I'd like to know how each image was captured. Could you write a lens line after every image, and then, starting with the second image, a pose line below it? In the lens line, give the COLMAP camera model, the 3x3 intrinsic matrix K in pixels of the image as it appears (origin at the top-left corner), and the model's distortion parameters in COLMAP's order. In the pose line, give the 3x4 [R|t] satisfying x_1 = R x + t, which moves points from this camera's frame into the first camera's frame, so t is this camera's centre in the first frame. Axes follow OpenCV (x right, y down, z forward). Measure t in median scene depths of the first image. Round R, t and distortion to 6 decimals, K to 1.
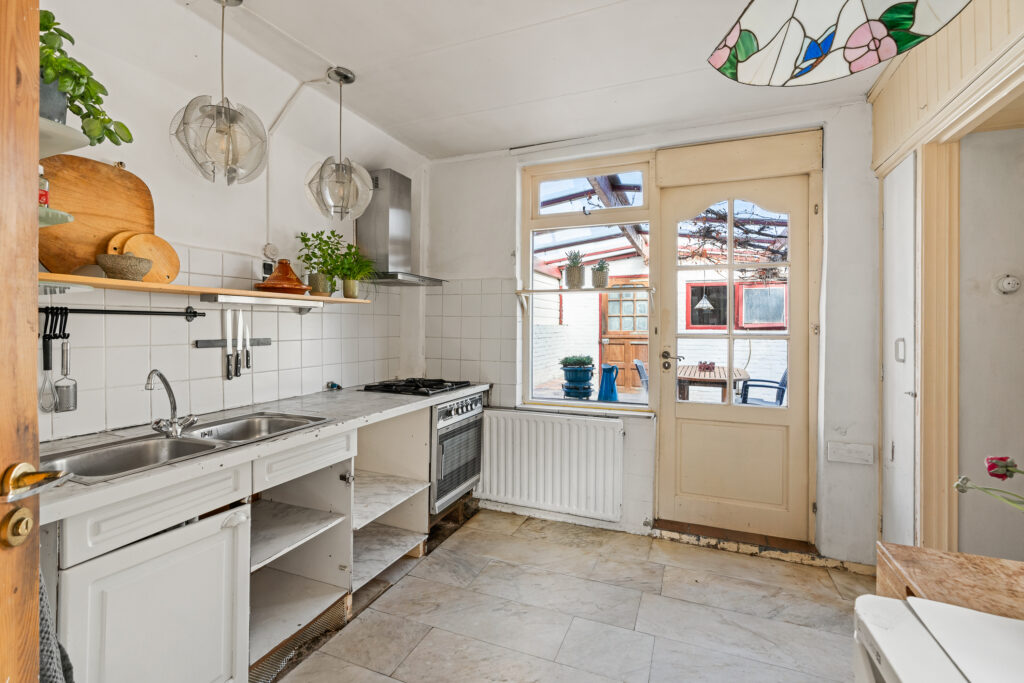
lens RADIAL K [[471.5, 0, 500.4], [0, 471.5, 325.7], [0, 0, 1]] dist [-0.015401, 0.003203]
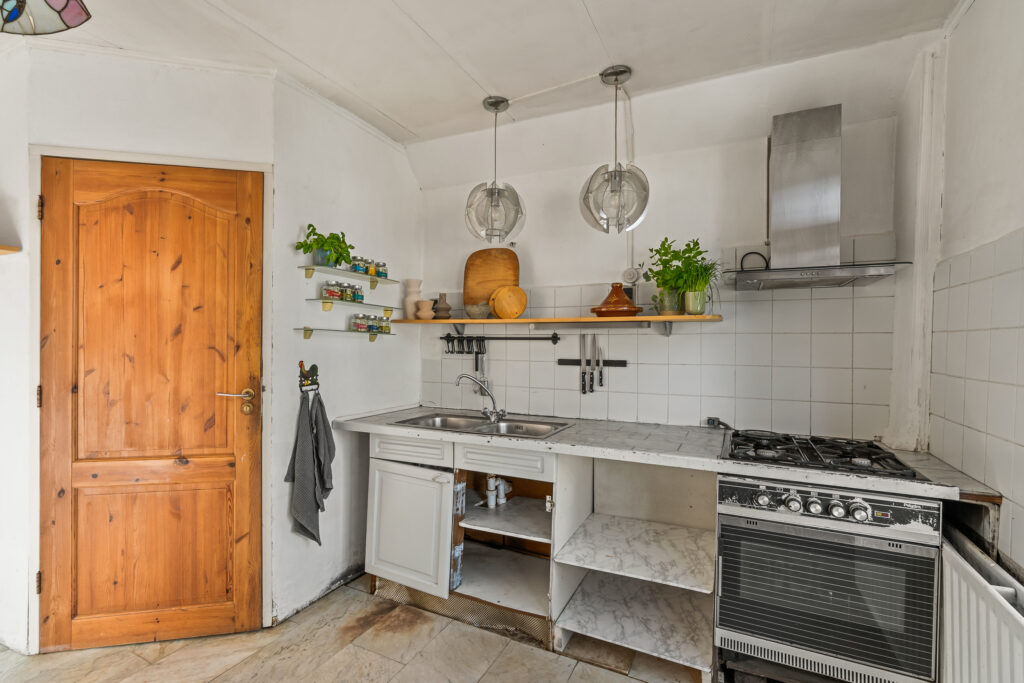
lens RADIAL K [[471.5, 0, 510.5], [0, 471.5, 341.0], [0, 0, 1]] dist [-0.015401, 0.003203]
pose [[-0.071029, -0.010701, -0.997417, 0.605500], [-0.005907, 0.999929, -0.010307, -0.003582], [0.997457, 0.005160, -0.071087, 0.892042]]
